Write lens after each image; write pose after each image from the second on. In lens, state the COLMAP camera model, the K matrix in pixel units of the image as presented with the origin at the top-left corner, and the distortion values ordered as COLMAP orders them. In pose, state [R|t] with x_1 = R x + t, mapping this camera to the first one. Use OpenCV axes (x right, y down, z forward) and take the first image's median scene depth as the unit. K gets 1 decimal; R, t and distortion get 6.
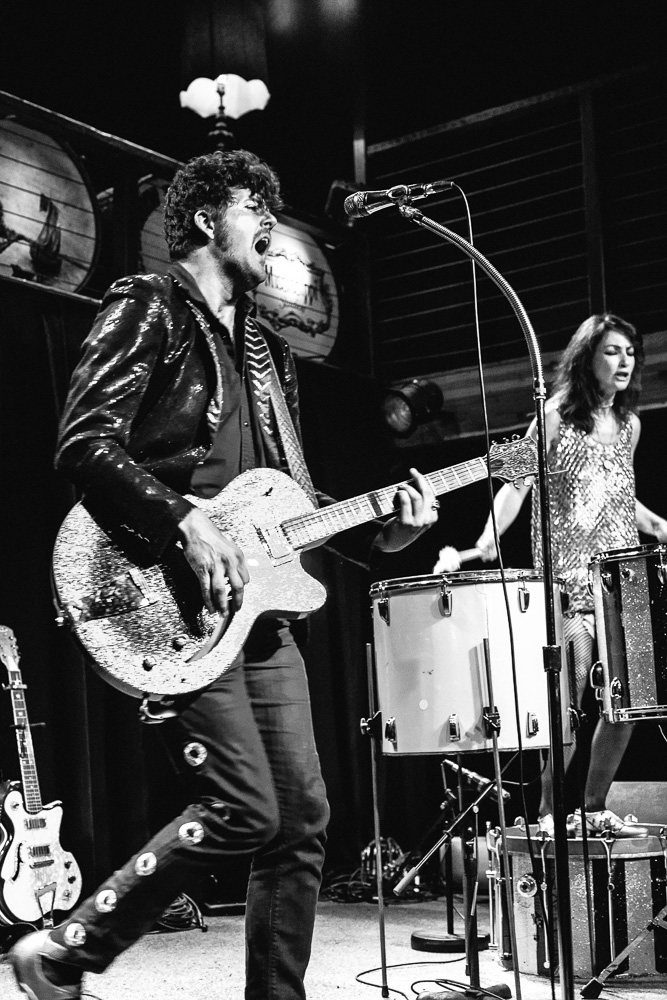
lens RADIAL K [[1480.9, 0, 342.0], [0, 1480.9, 492.3], [0, 0, 1]] dist [0.005068, 0.000000]
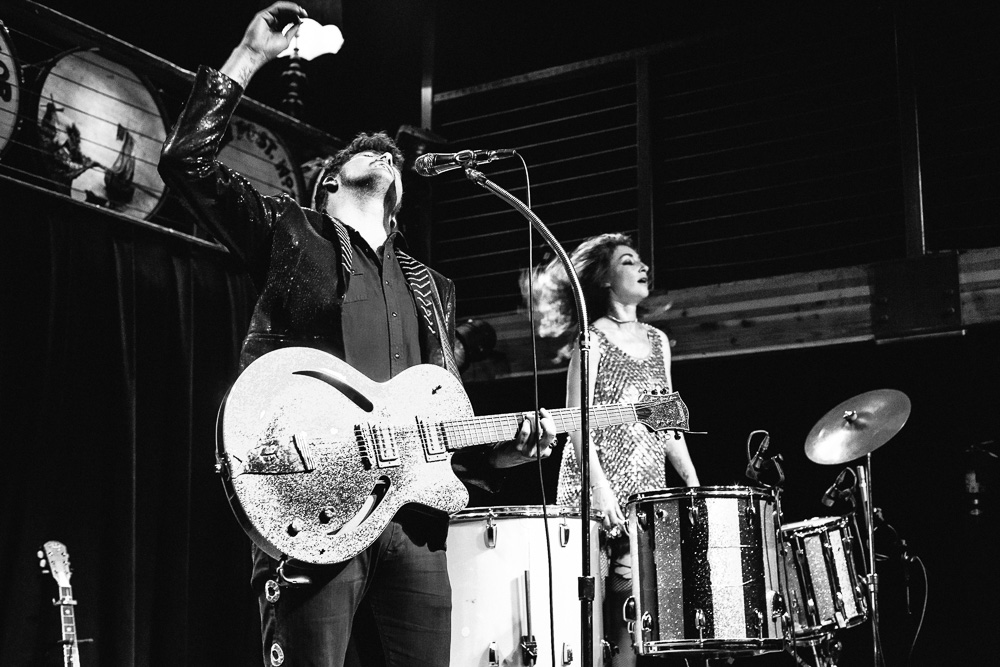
lens RADIAL K [[1480.9, 0, 504.5], [0, 1480.9, 322.6], [0, 0, 1]] dist [0.005068, 0.000000]
pose [[0.996041, 0.049166, 0.074063, -0.004065], [-0.043953, 0.996547, -0.070440, -0.001742], [-0.077270, 0.066905, 0.994763, -0.043542]]
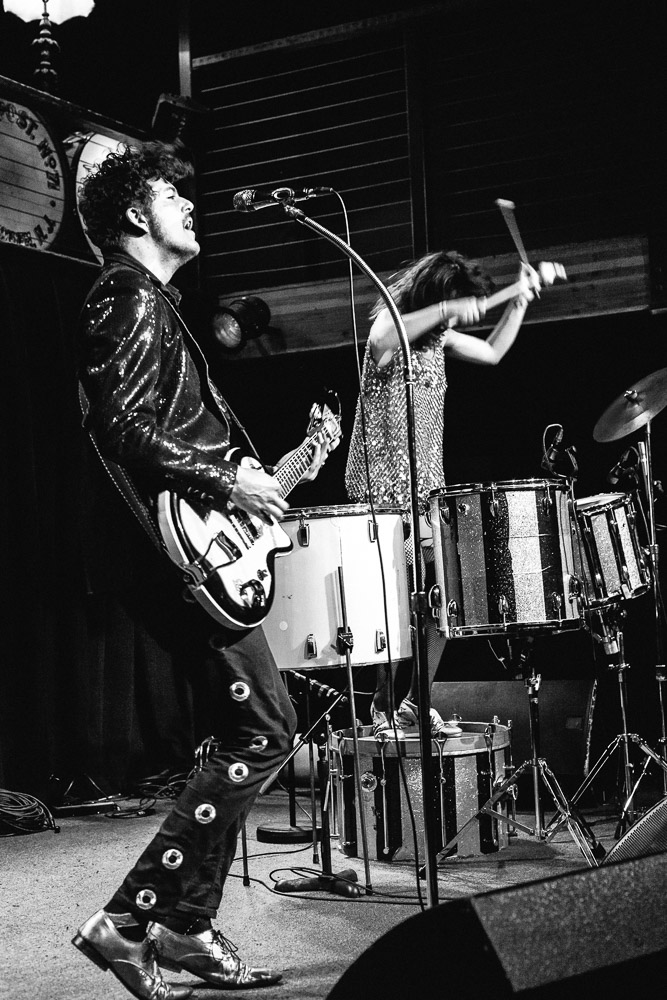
lens RADIAL K [[1576.7, 0, 336.9], [0, 1576.7, 451.5], [0, 0, 1]] dist [0.045099, 0.000000]
pose [[0.989821, -0.002897, 0.142287, -0.050723], [-0.005723, 0.998174, 0.060134, -0.041078], [-0.142201, -0.060337, 0.987997, -0.119683]]
